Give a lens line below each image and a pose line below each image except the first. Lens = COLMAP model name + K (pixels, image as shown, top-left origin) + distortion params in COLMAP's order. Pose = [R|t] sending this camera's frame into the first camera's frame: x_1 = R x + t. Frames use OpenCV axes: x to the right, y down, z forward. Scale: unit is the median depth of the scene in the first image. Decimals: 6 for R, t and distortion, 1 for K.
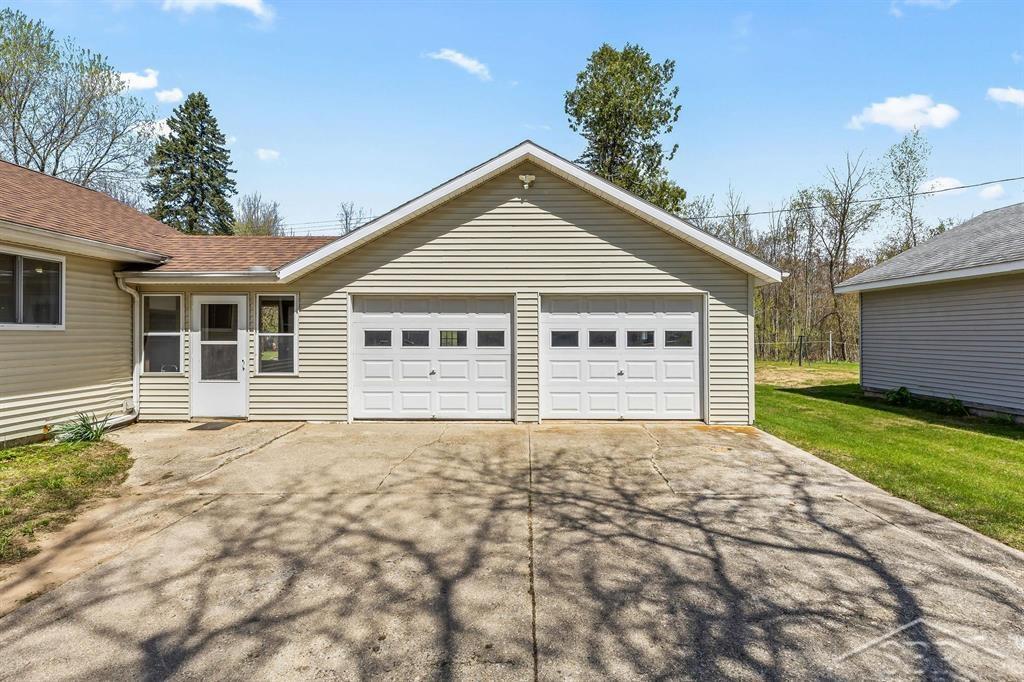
lens RADIAL K [[470.6, 0, 511.3], [0, 470.6, 336.2], [0, 0, 1]] dist [0.000407, 0.000065]
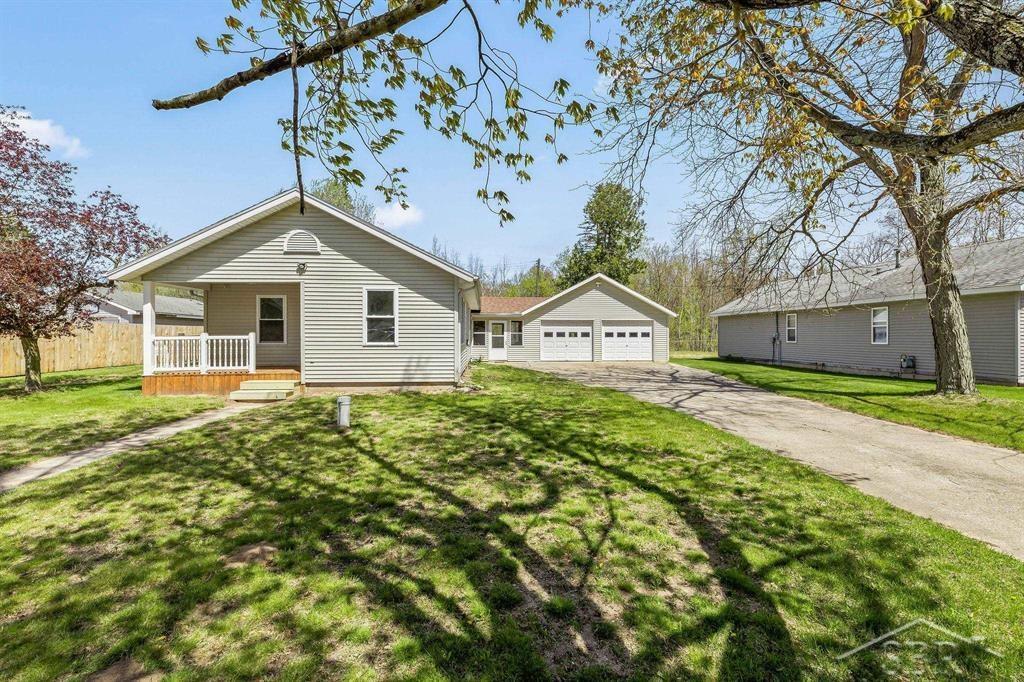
lens RADIAL K [[470.6, 0, 513.1], [0, 470.6, 338.3], [0, 0, 1]] dist [0.000407, 0.000065]
pose [[0.997928, 0.001094, 0.064333, -0.715382], [-0.001318, 0.999993, 0.003435, 0.019018], [-0.064329, -0.003512, 0.997923, -2.042375]]
